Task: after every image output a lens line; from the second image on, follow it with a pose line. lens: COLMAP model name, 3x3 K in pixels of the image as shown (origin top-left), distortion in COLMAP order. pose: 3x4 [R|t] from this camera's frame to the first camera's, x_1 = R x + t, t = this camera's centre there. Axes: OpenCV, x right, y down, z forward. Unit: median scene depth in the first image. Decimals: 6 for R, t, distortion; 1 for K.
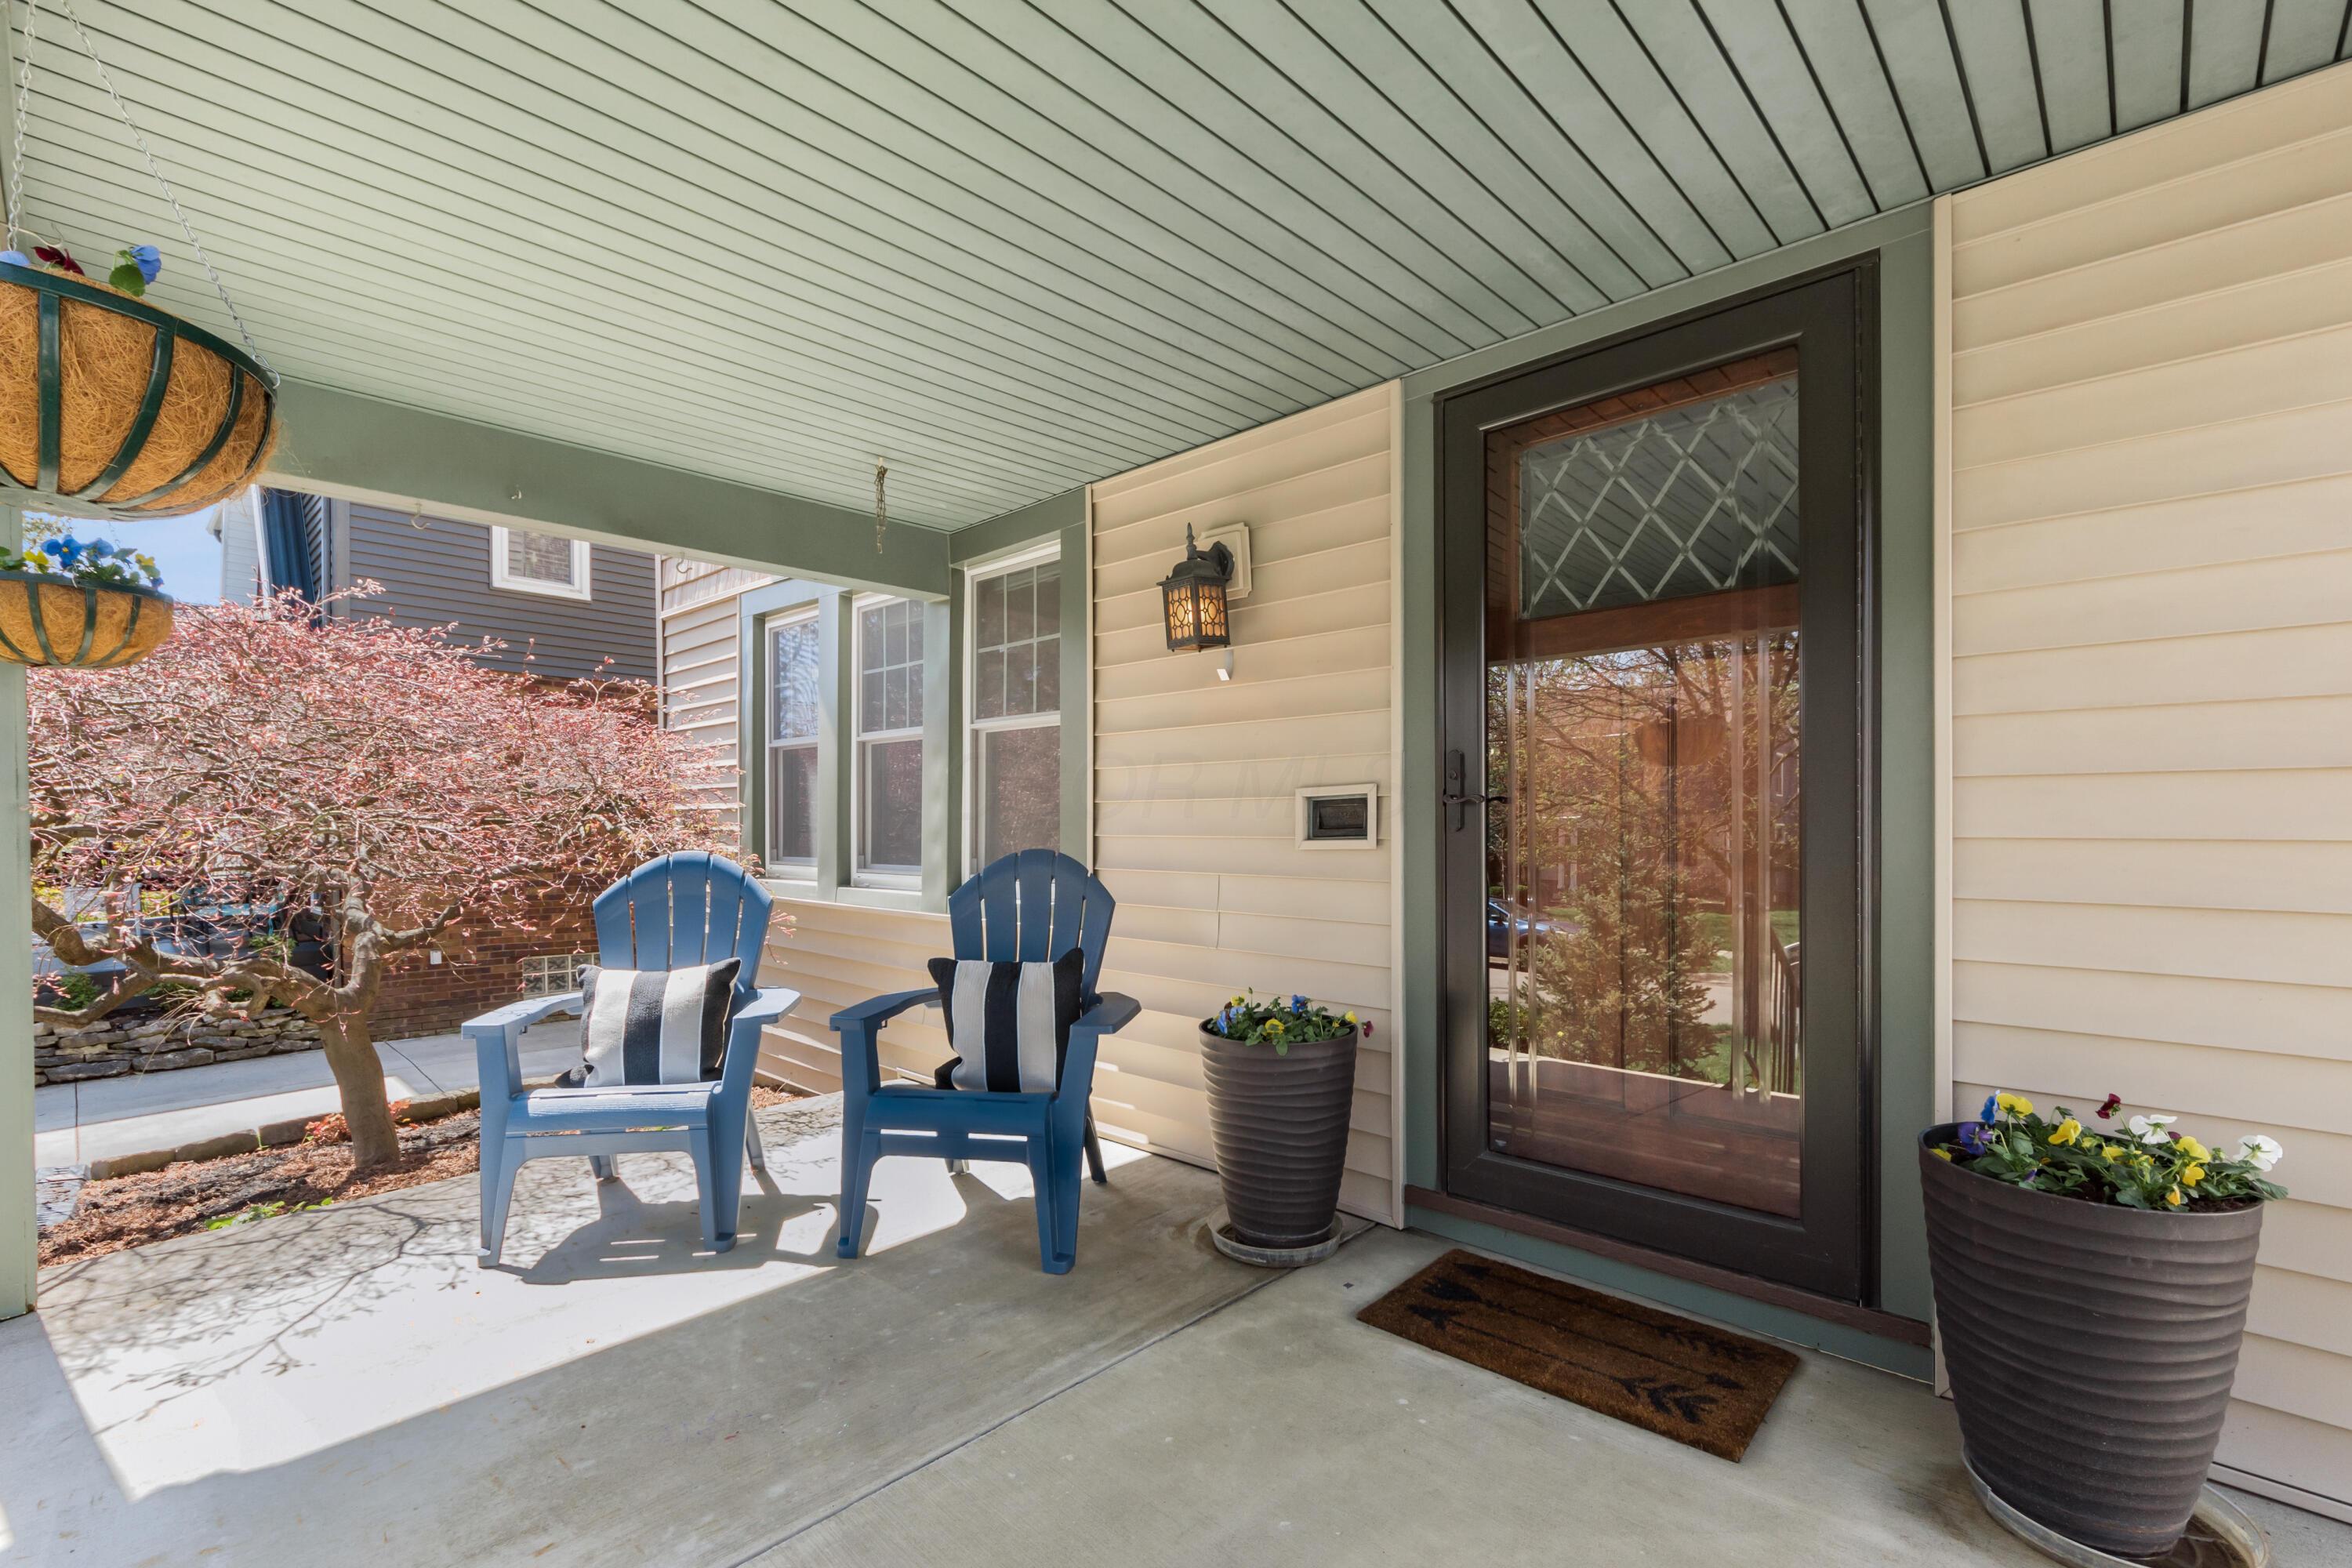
lens RADIAL K [[1096.3, 0, 1170.4], [0, 1096.3, 832.4], [0, 0, 1]] dist [-0.000763, 0.000942]
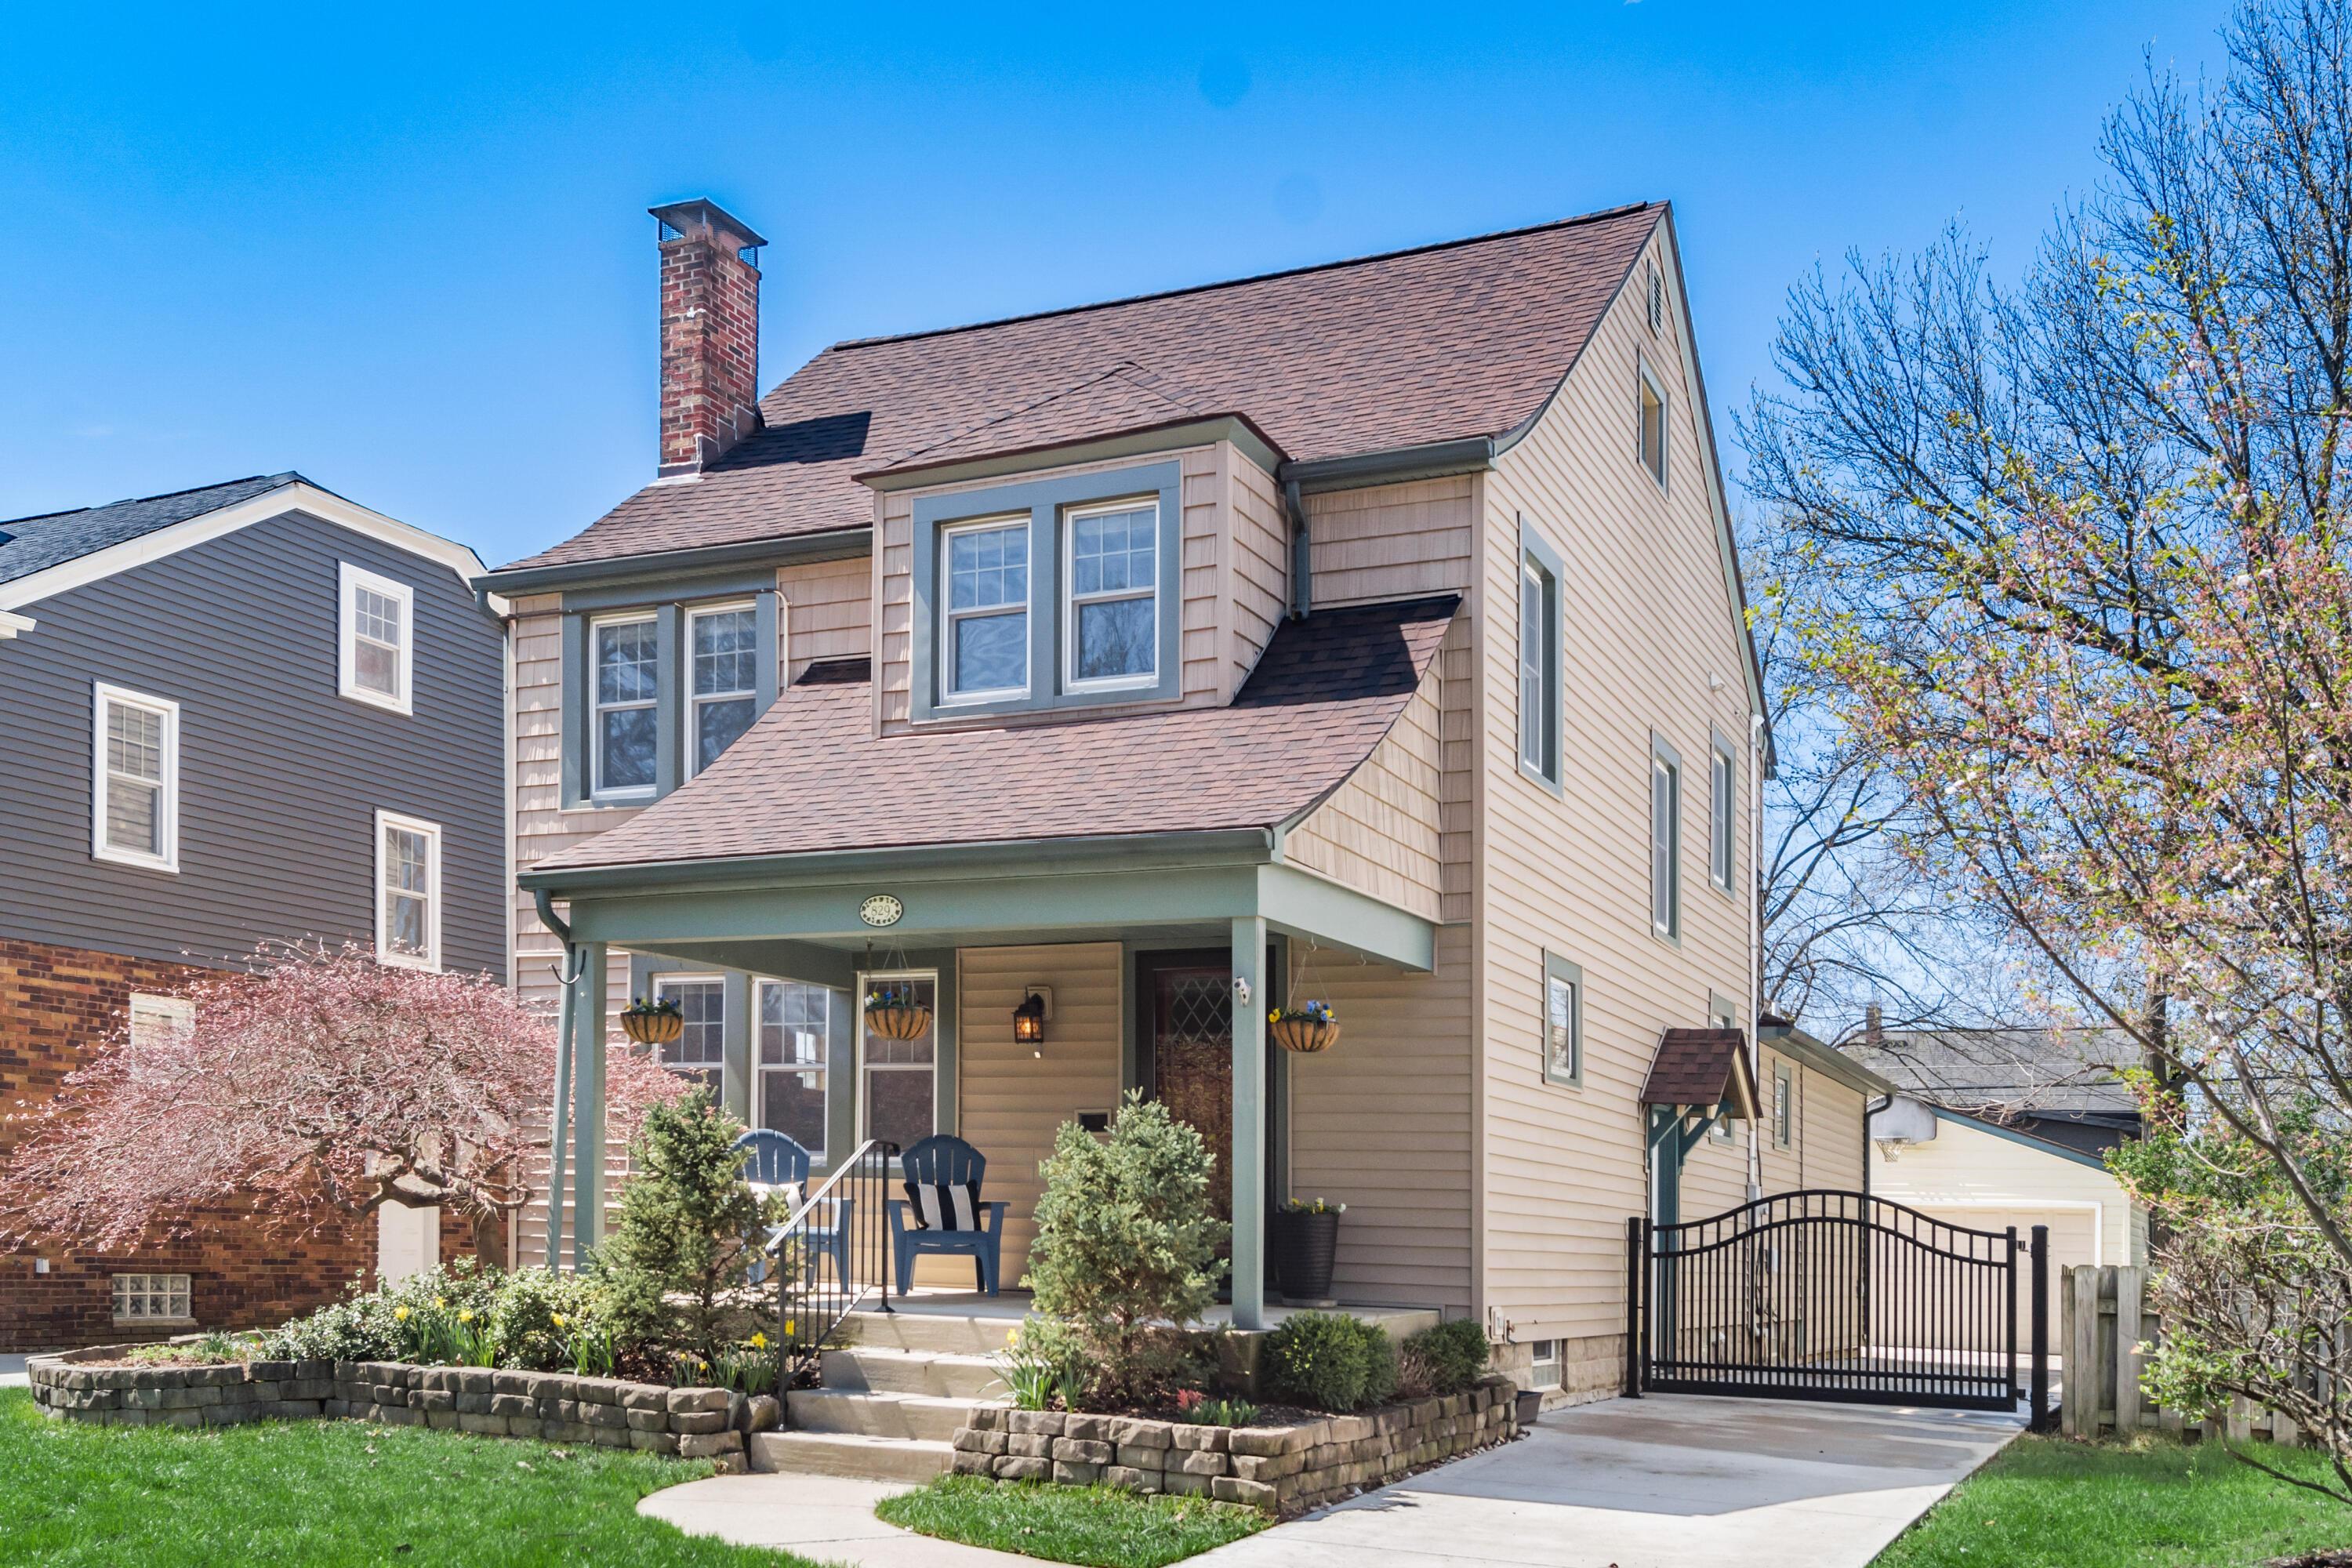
lens RADIAL K [[2317.8, 0, 1176.0], [0, 2317.8, 784.0], [0, 0, 1]] dist [0.005492, -0.001695]
pose [[0.952834, 0.080478, 0.292628, -1.005439], [-0.023623, 0.980942, -0.192858, 0.193457], [-0.302572, 0.176848, 0.936576, -3.242712]]
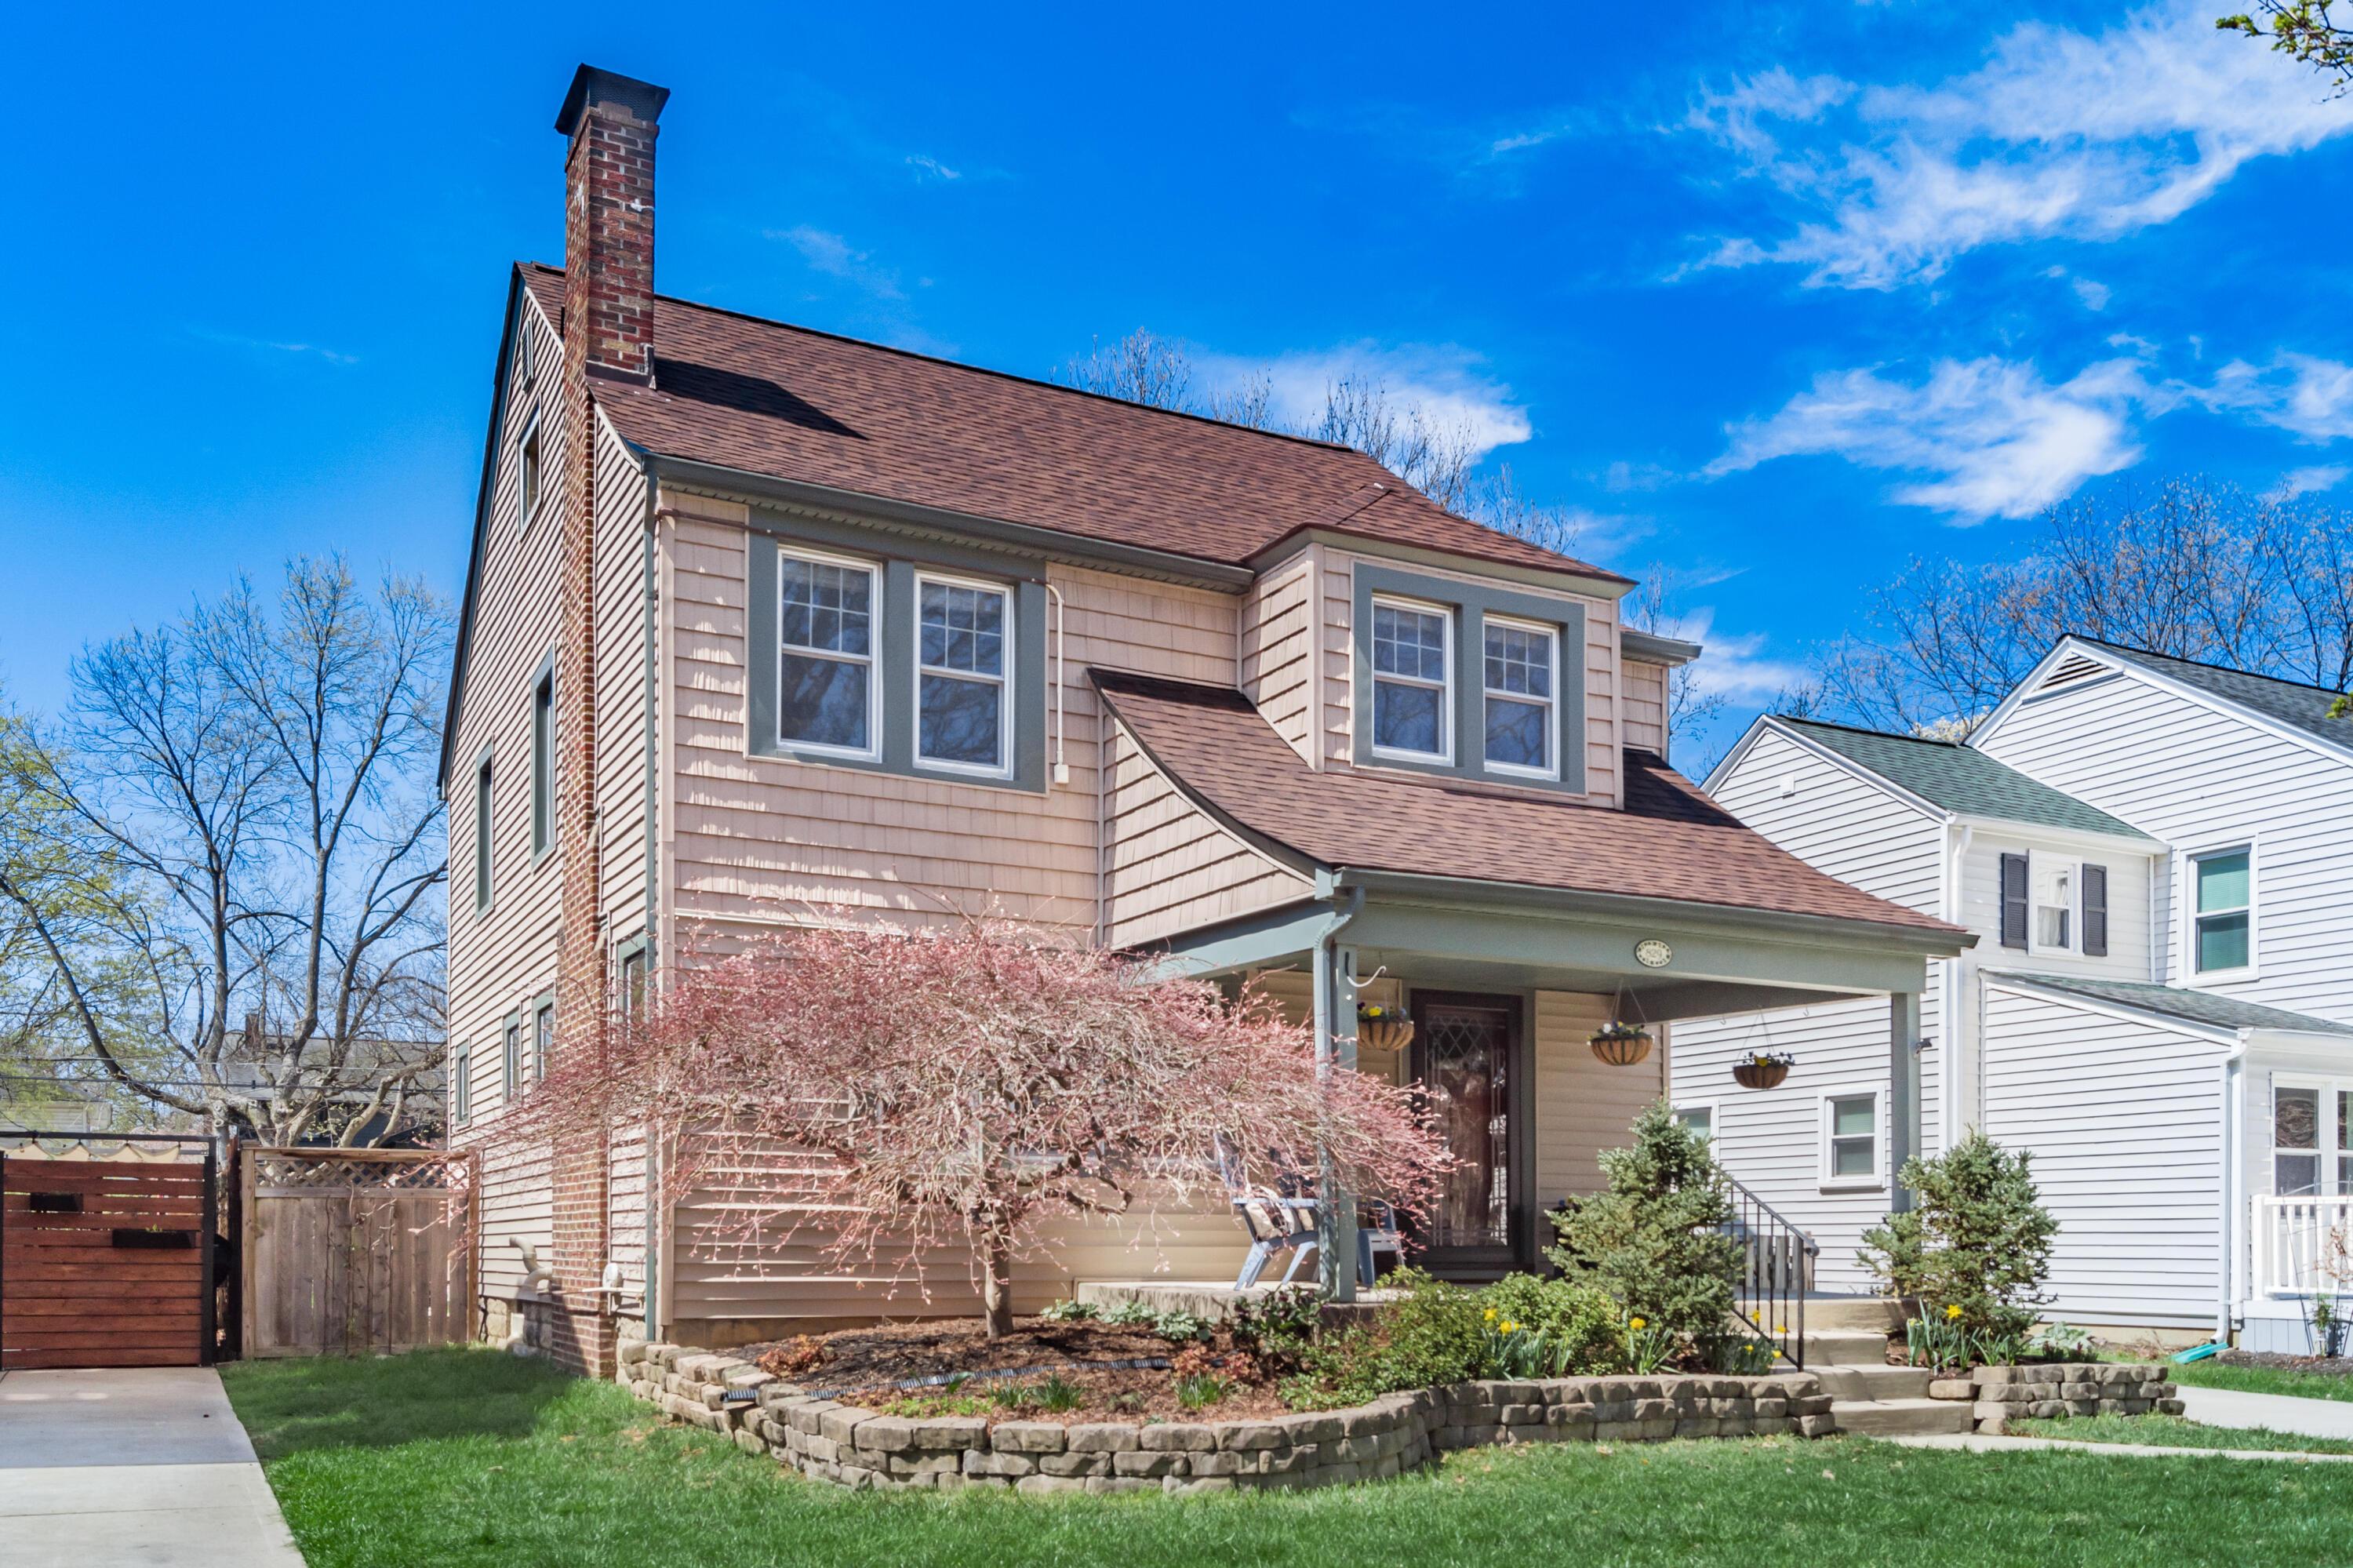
lens RADIAL K [[1853.2, 0, 1085.0], [0, 1853.2, 870.7], [0, 0, 1]] dist [-0.003367, -0.000999]
pose [[0.329714, 0.180689, 0.926628, -3.767369], [-0.002045, 0.981648, -0.190690, 0.192214], [-0.944079, 0.060978, 0.324033, 0.123324]]
